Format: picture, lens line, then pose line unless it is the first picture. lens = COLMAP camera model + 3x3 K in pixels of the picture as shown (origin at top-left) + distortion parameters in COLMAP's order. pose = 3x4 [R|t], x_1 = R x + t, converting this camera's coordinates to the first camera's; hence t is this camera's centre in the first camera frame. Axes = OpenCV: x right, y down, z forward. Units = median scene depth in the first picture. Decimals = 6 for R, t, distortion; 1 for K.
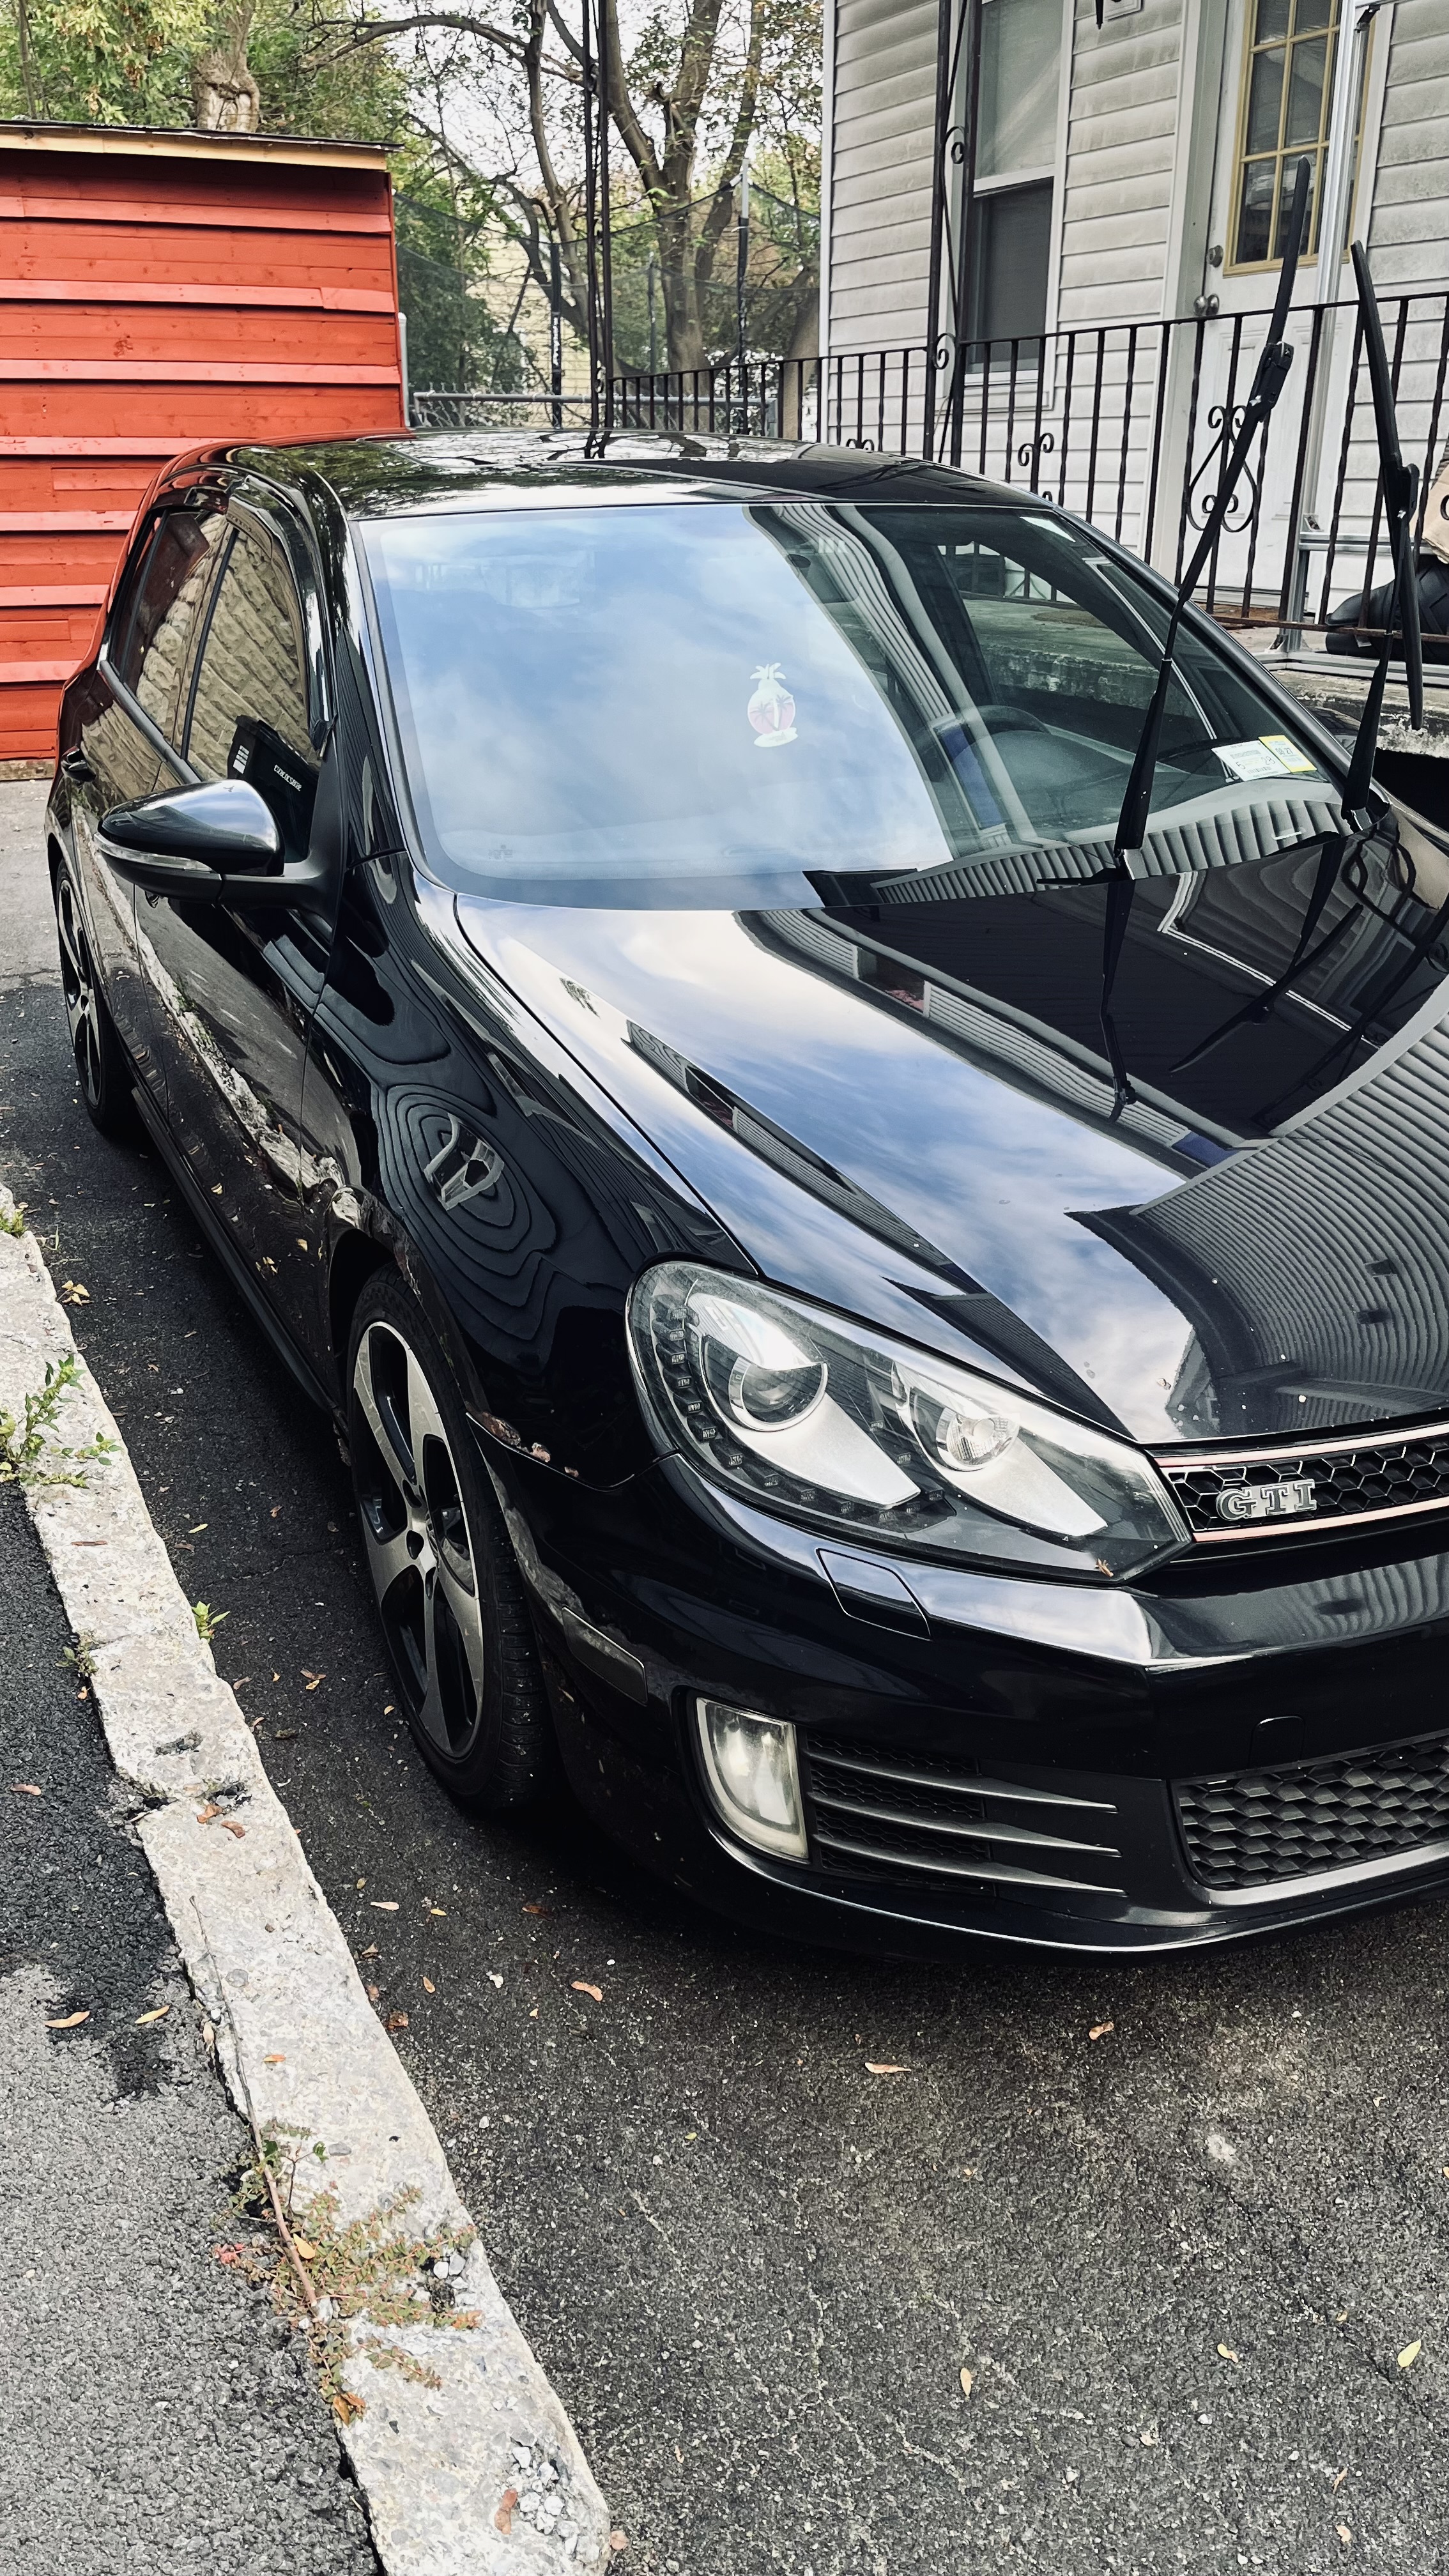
lens RADIAL K [[1985.5, 0, 724.5], [0, 1985.5, 1288.0], [0, 0, 1]] dist [0.030540, -0.064532]
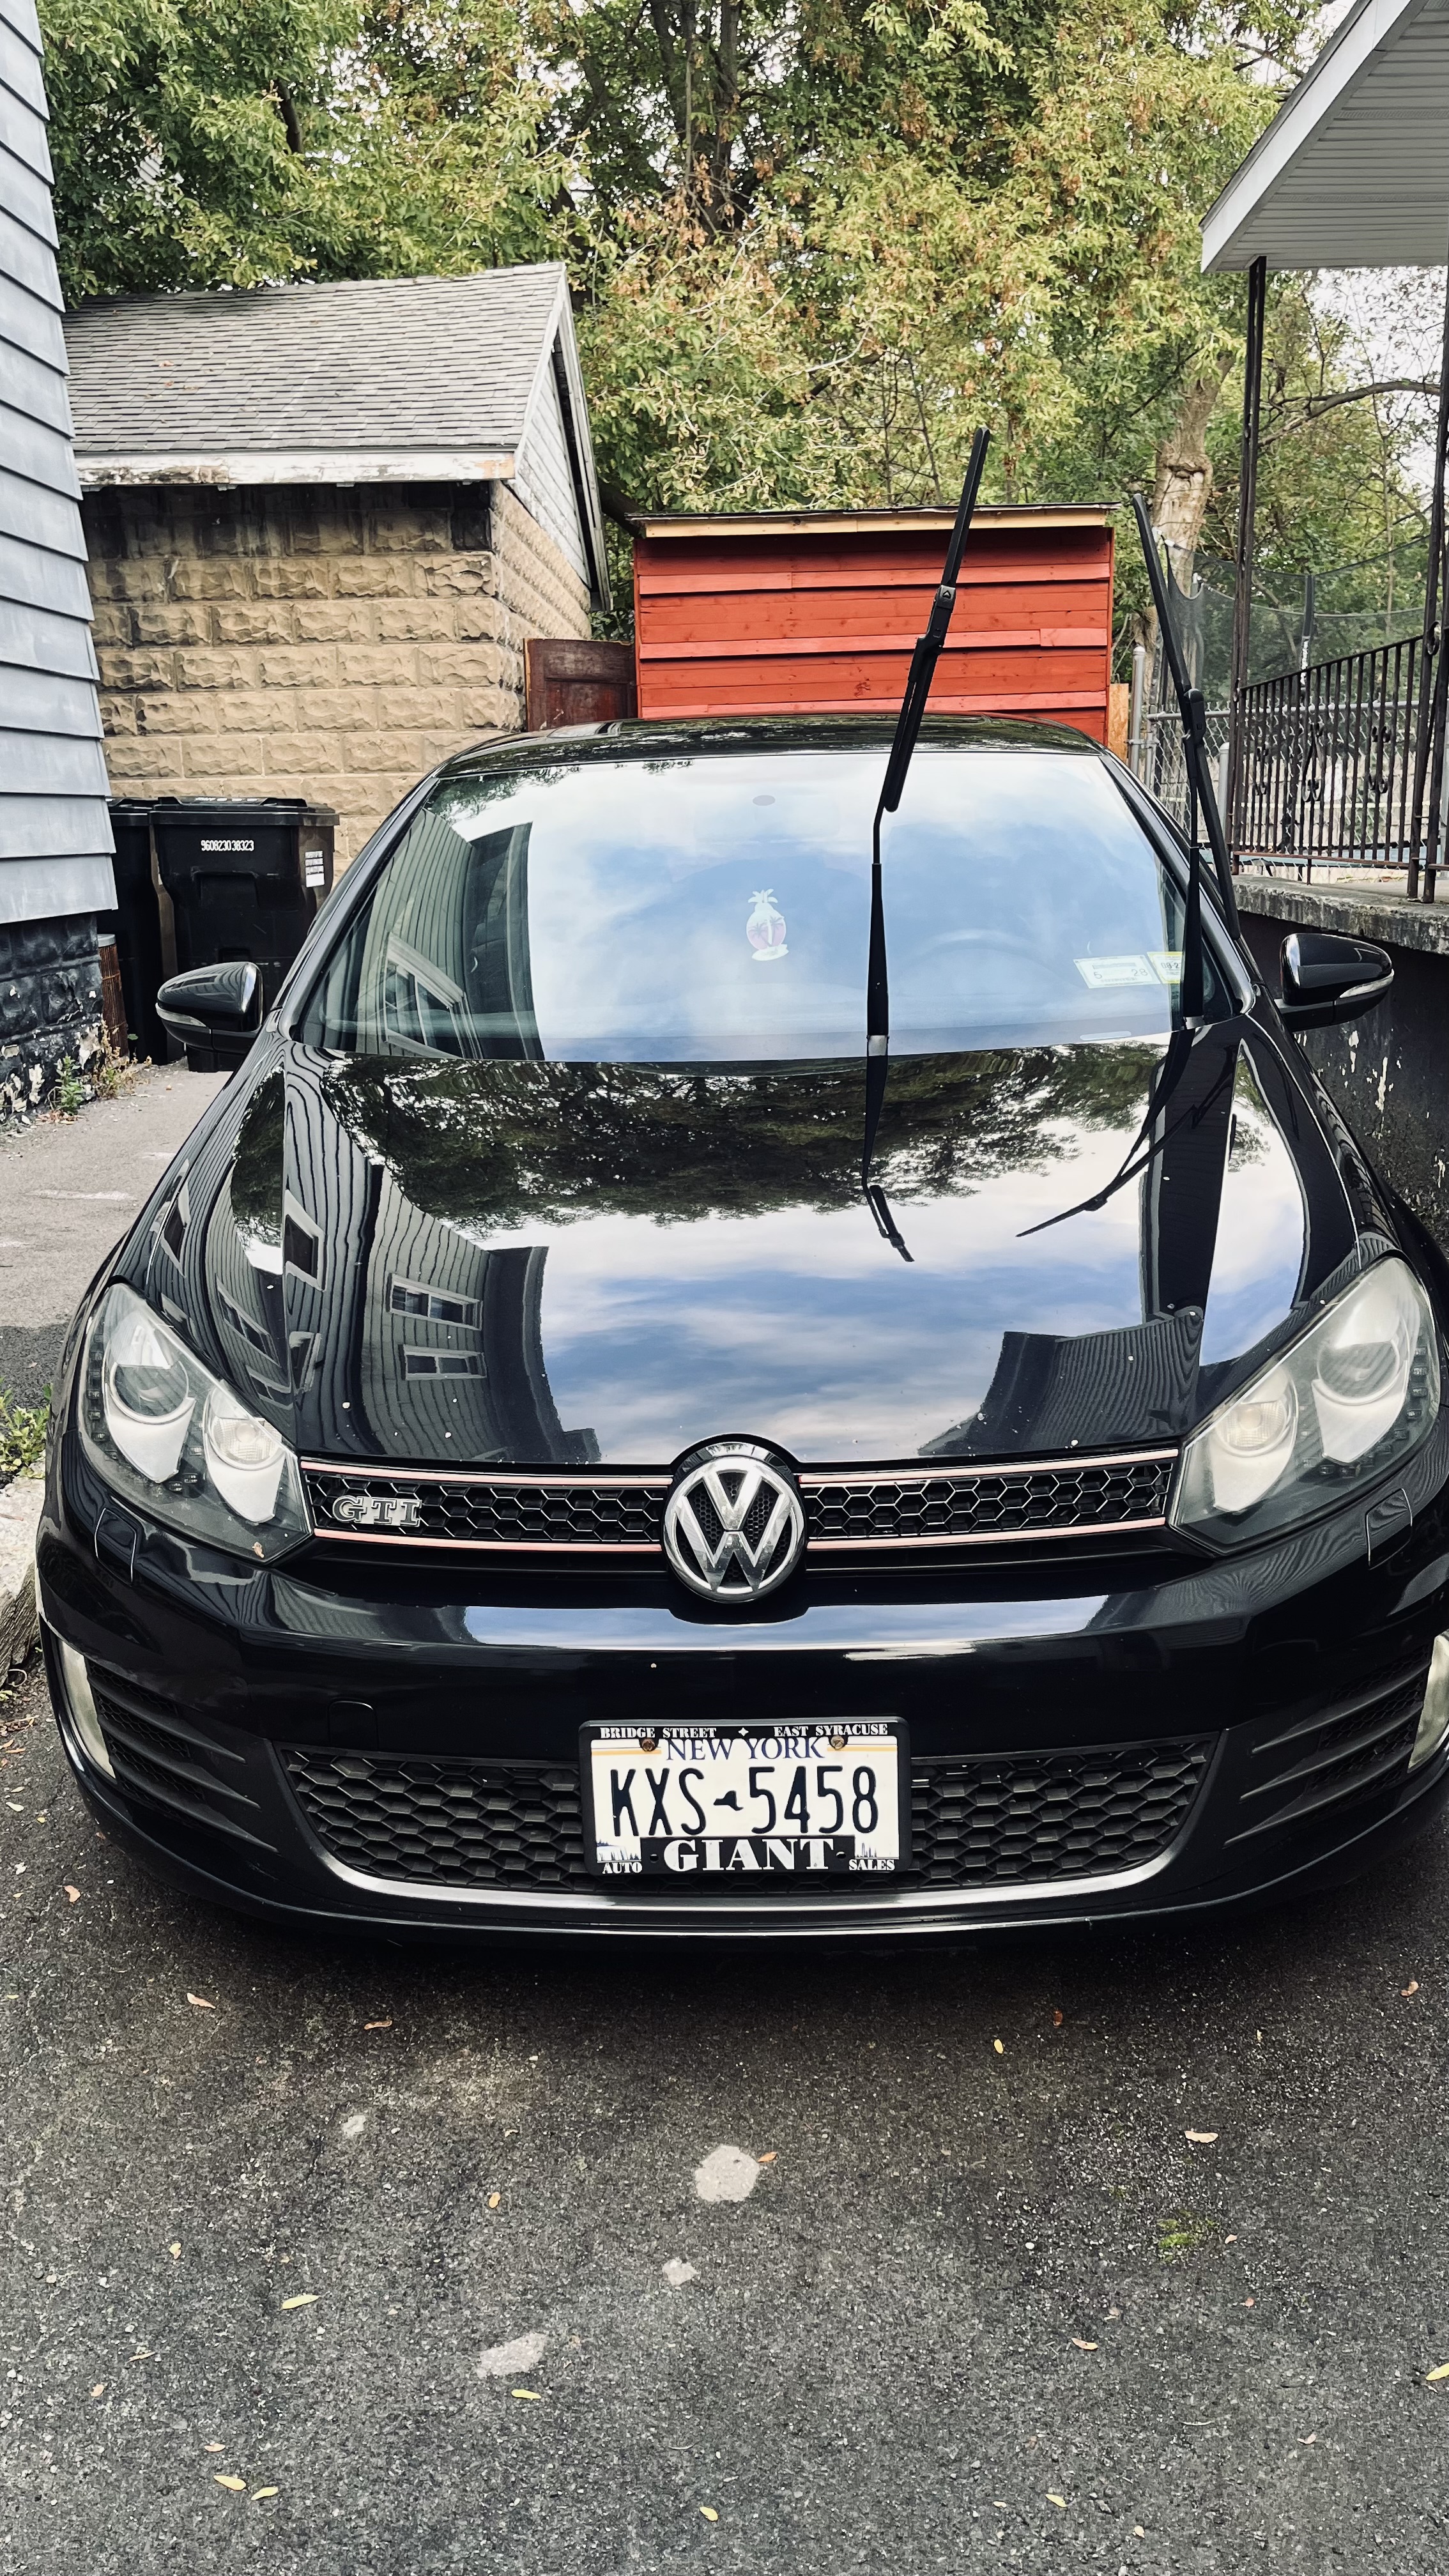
lens RADIAL K [[1950.6, 0, 743.5], [0, 1950.6, 1260.2], [0, 0, 1]] dist [0.078763, -0.103688]
pose [[0.881372, 0.082362, -0.465188, 0.544492], [-0.157601, 0.979538, -0.125171, 0.040470], [0.445360, 0.183636, 0.876318, 0.036714]]
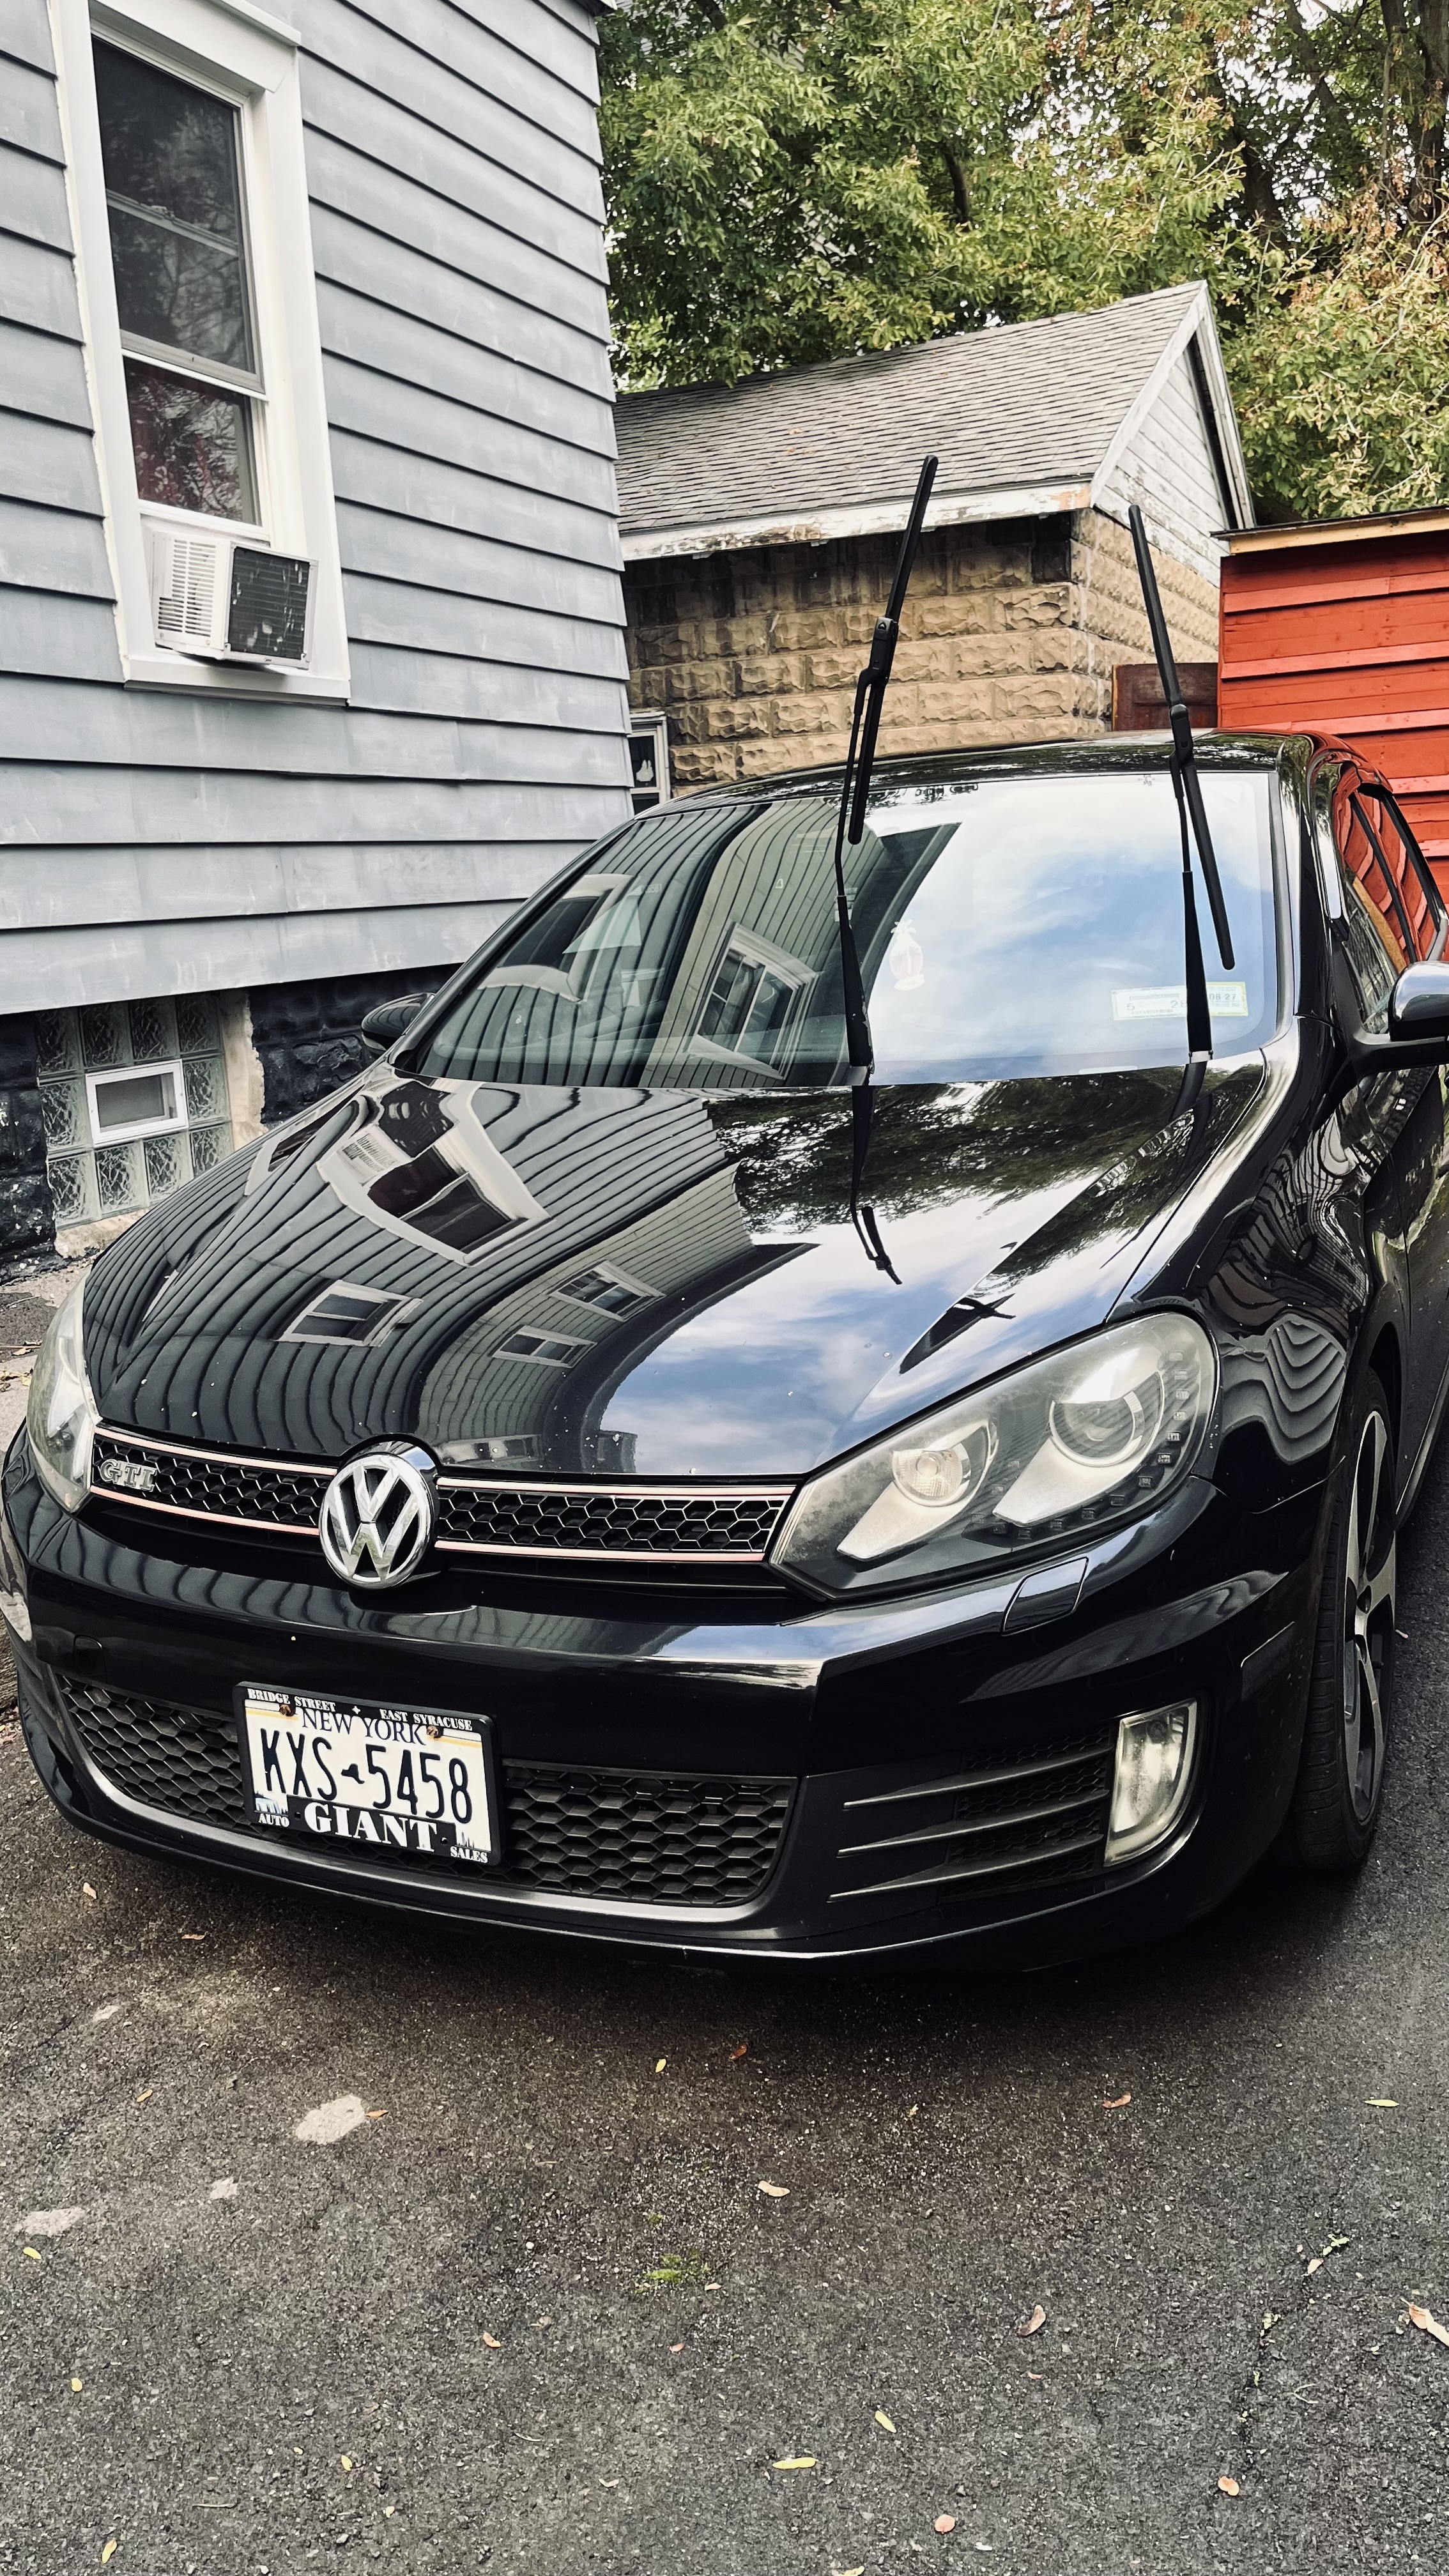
lens RADIAL K [[1976.2, 0, 733.4], [0, 1976.2, 1251.0], [0, 0, 1]] dist [0.028675, 0.004943]
pose [[0.633250, 0.113942, -0.765514, 0.842095], [-0.250732, 0.965963, -0.063634, -0.029585], [0.732208, 0.232235, 0.640265, 0.231446]]
